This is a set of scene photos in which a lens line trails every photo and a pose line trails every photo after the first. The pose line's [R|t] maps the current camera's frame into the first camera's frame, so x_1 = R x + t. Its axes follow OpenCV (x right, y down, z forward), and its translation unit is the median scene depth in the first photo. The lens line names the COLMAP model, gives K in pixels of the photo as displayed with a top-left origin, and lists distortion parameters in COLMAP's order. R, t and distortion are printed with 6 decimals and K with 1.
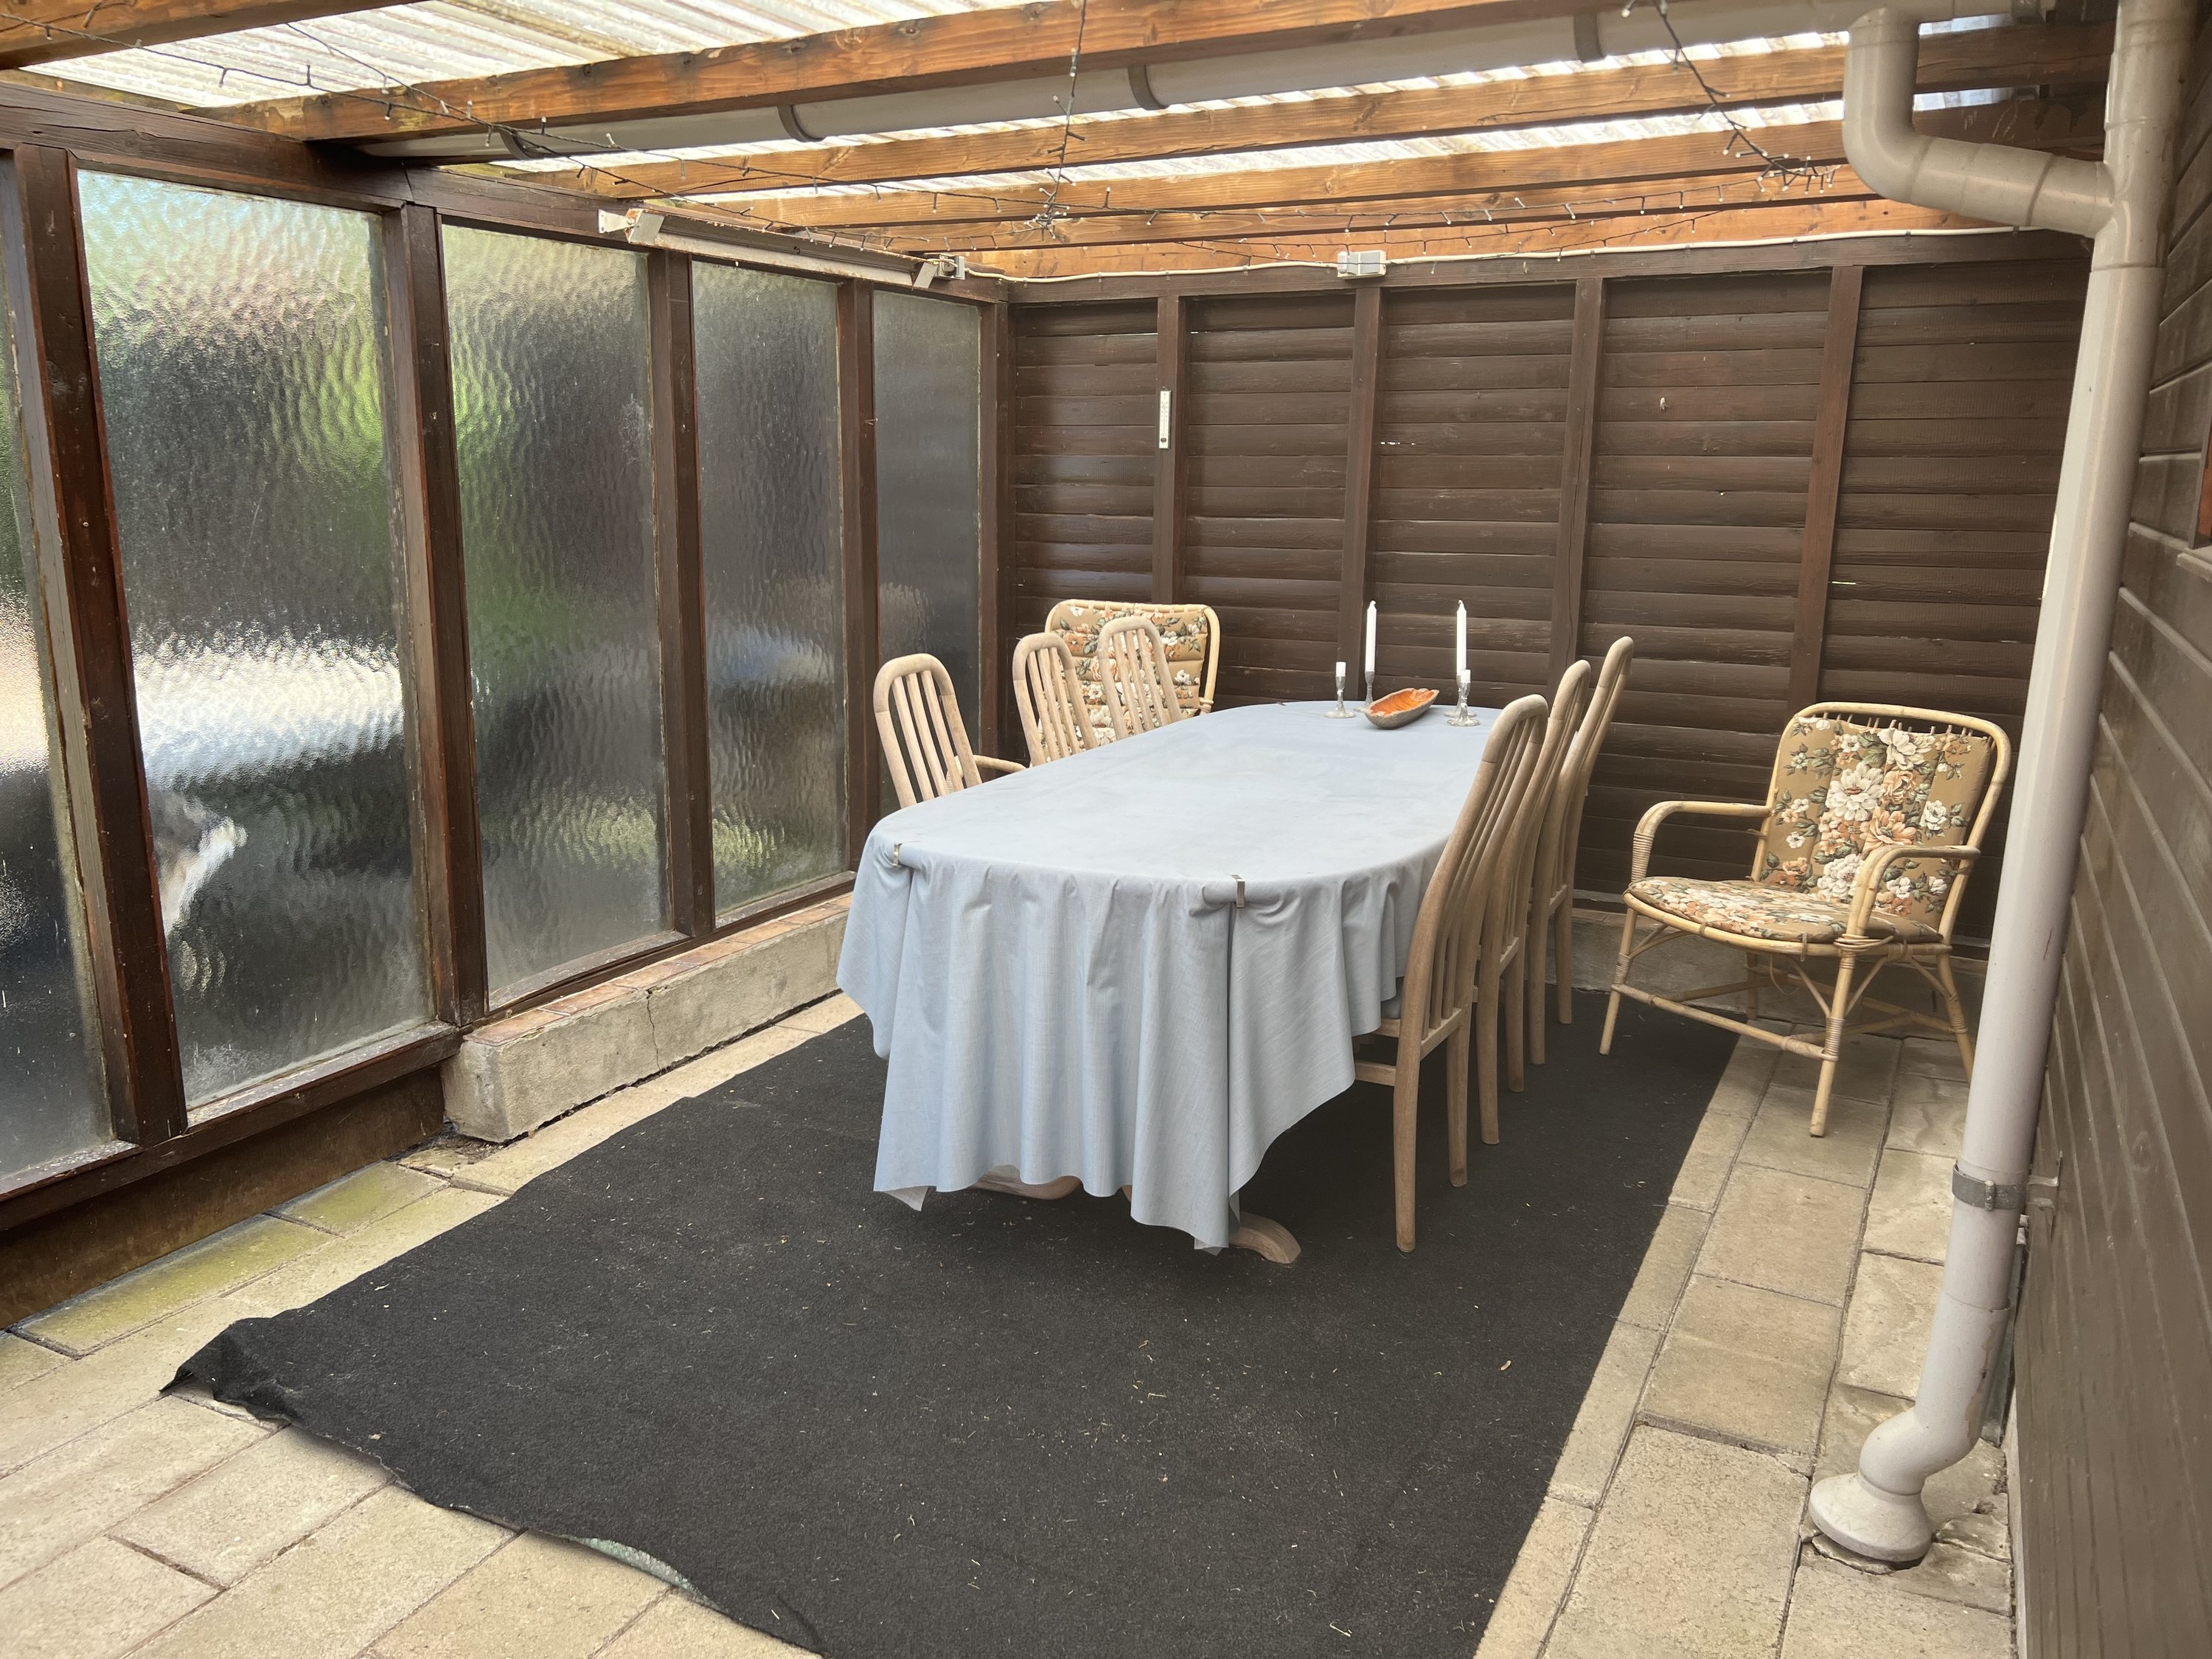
lens RADIAL K [[1662.2, 0, 1105.6], [0, 1662.2, 857.8], [0, 0, 1]] dist [0.000607, -0.003944]
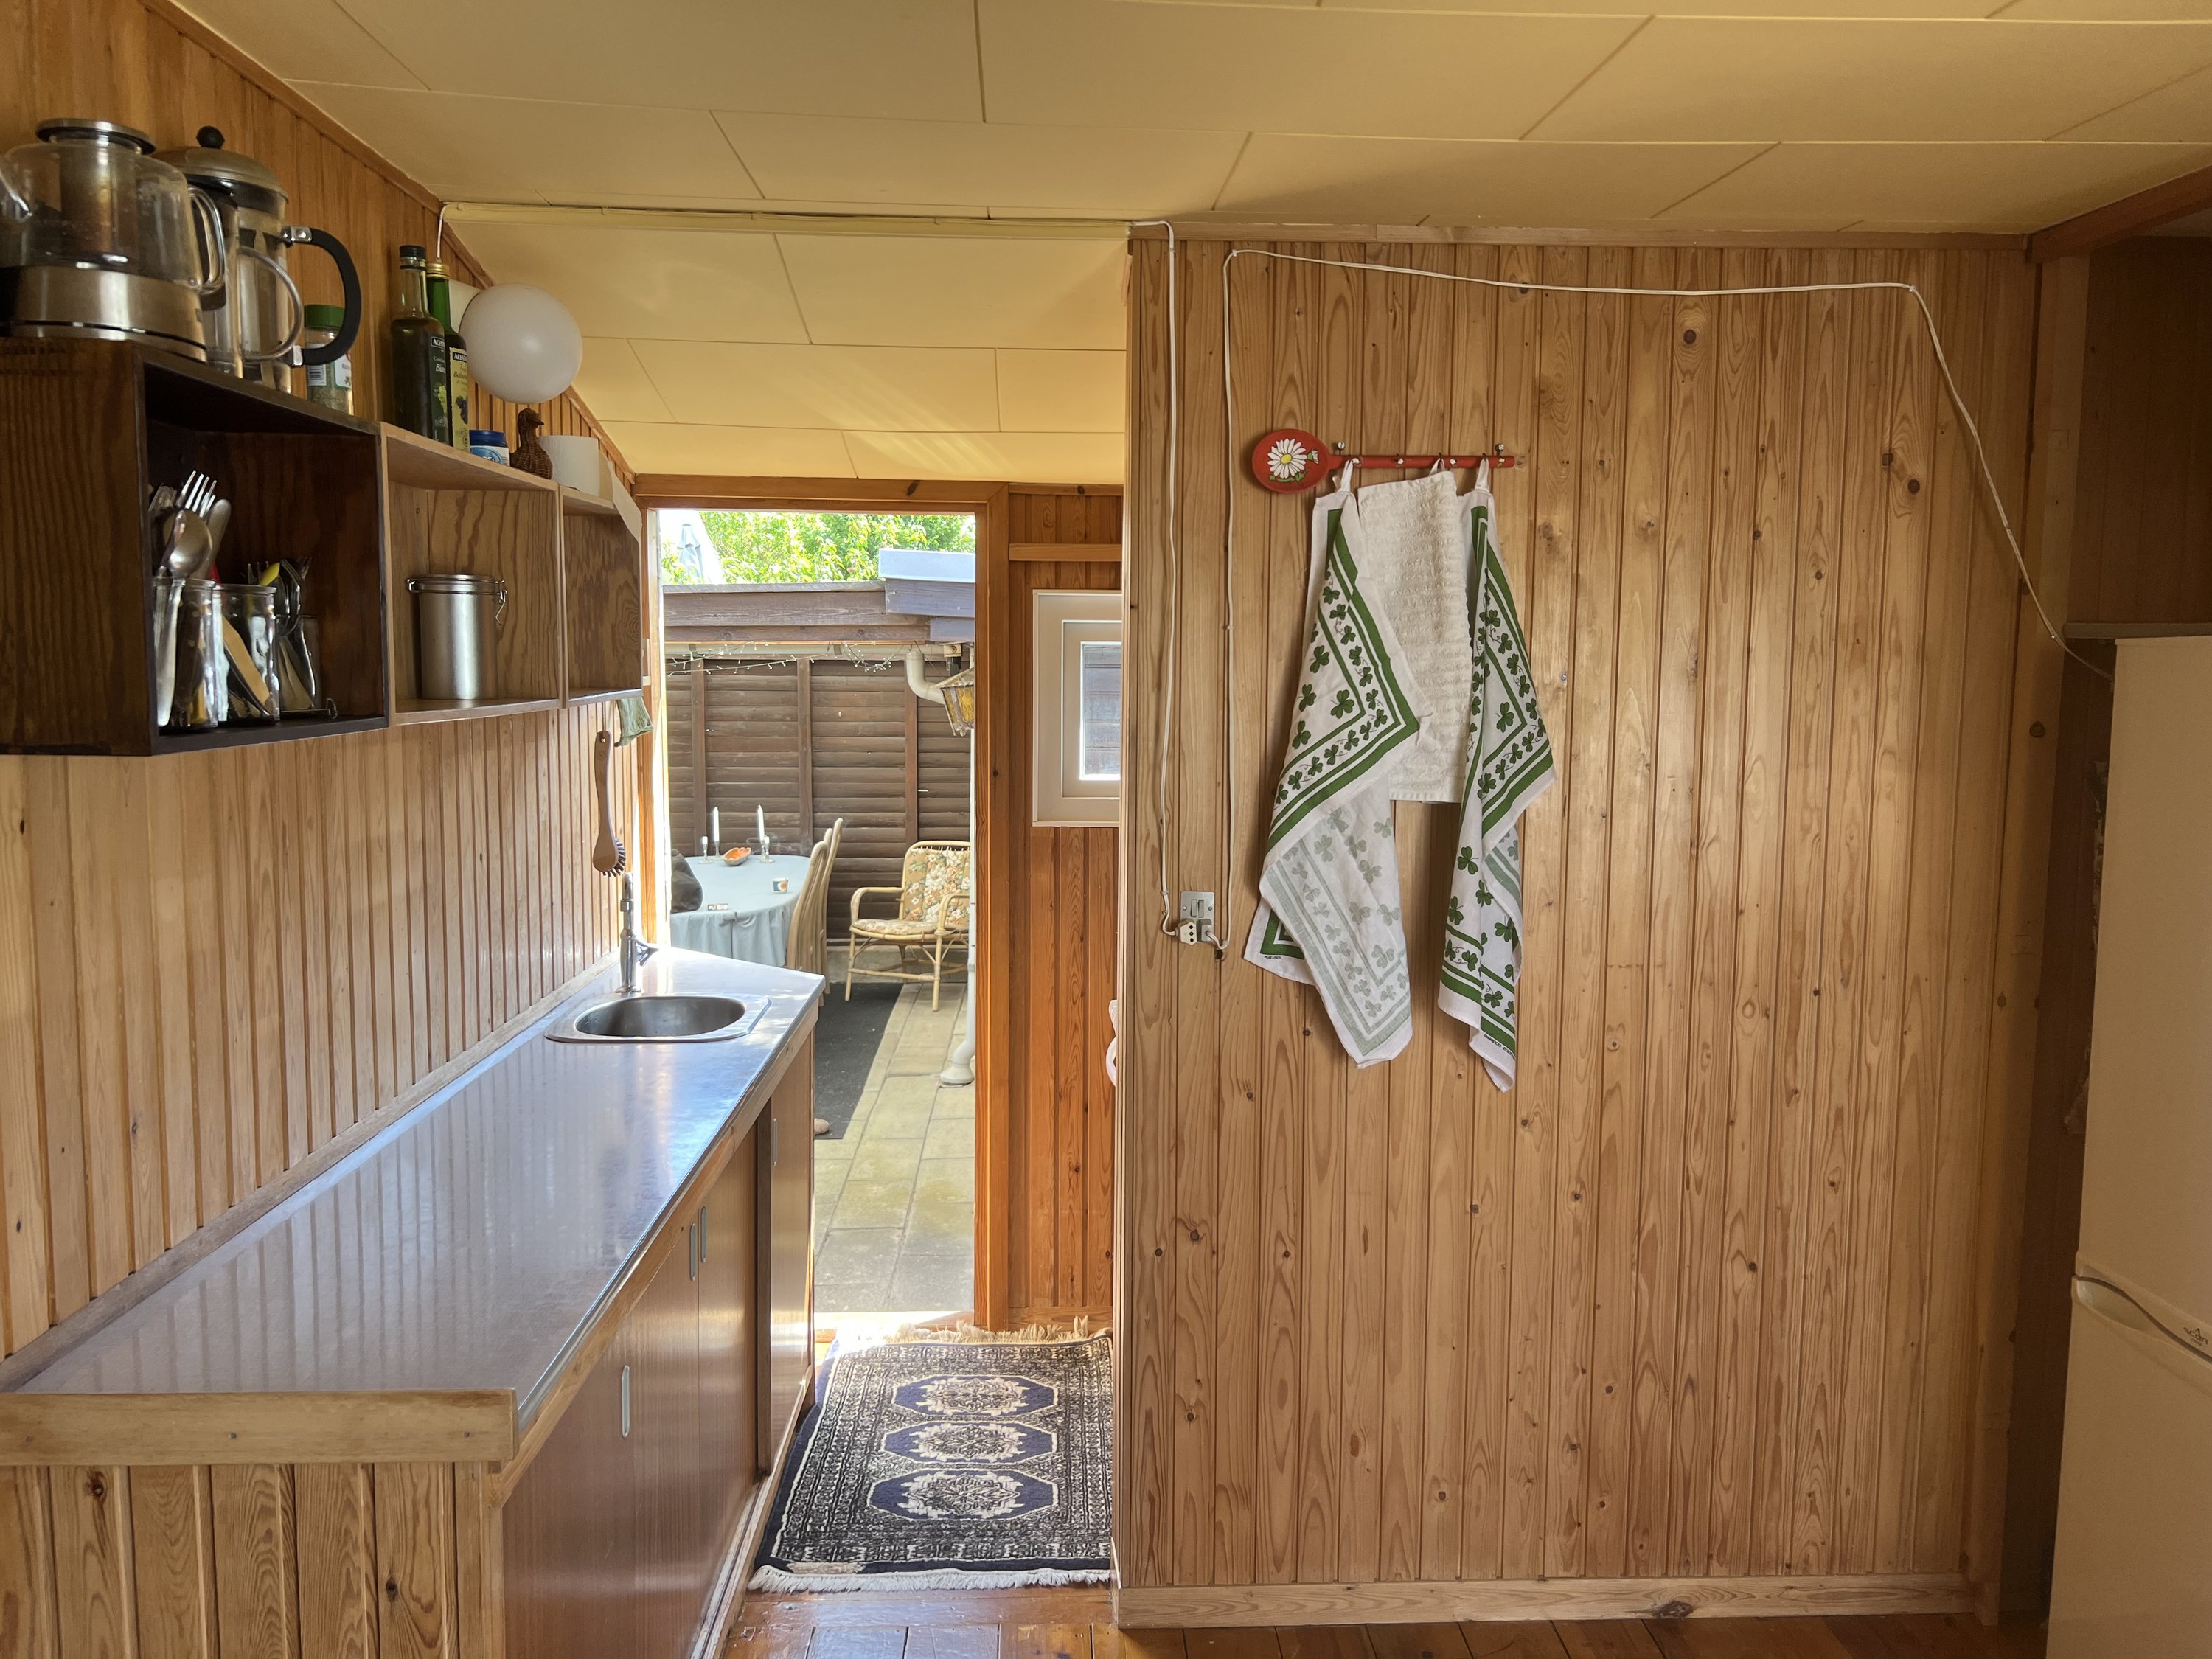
lens RADIAL K [[1686.8, 0, 1106.0], [0, 1686.8, 829.5], [0, 0, 1]] dist [0.000603, -0.000025]
pose [[0.868818, -0.053021, 0.492285, -0.490927], [0.114150, 0.988916, -0.094950, 0.139045], [-0.481794, 0.138689, 0.865240, -1.140905]]
